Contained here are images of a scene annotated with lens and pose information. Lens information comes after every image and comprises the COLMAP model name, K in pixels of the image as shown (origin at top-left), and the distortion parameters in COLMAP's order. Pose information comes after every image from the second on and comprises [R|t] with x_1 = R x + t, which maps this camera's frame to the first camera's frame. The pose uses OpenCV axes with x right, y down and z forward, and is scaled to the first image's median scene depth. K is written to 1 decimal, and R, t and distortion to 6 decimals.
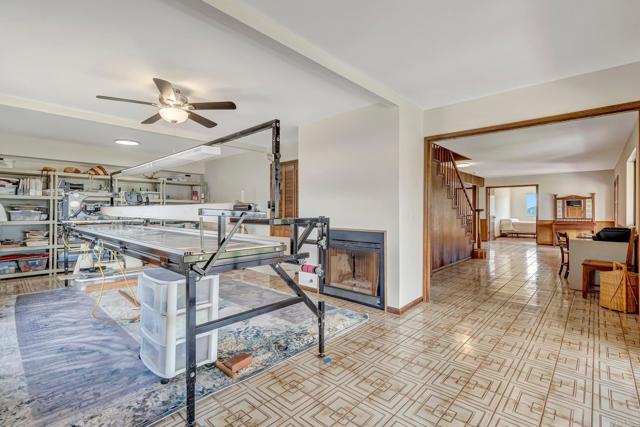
lens RADIAL K [[293.6, 0, 318.7], [0, 293.6, 211.7], [0, 0, 1]] dist [-0.002282, -0.000481]
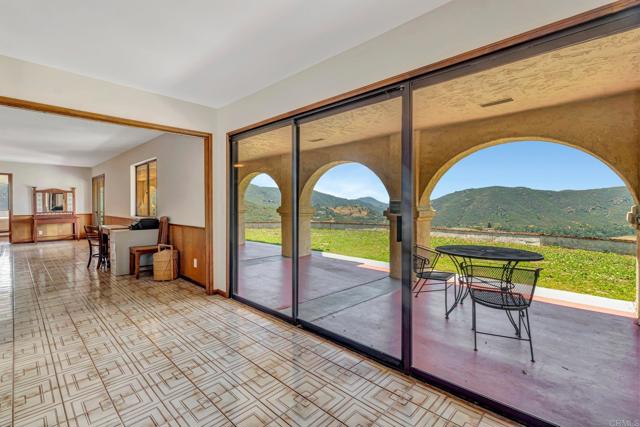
lens RADIAL K [[293.6, 0, 318.8], [0, 293.6, 211.4], [0, 0, 1]] dist [-0.002282, -0.000481]
pose [[0.015977, -0.031997, 0.999360, -0.183360], [0.007071, 0.999466, 0.031887, -0.008035], [-0.999847, 0.006557, 0.016195, 0.176636]]
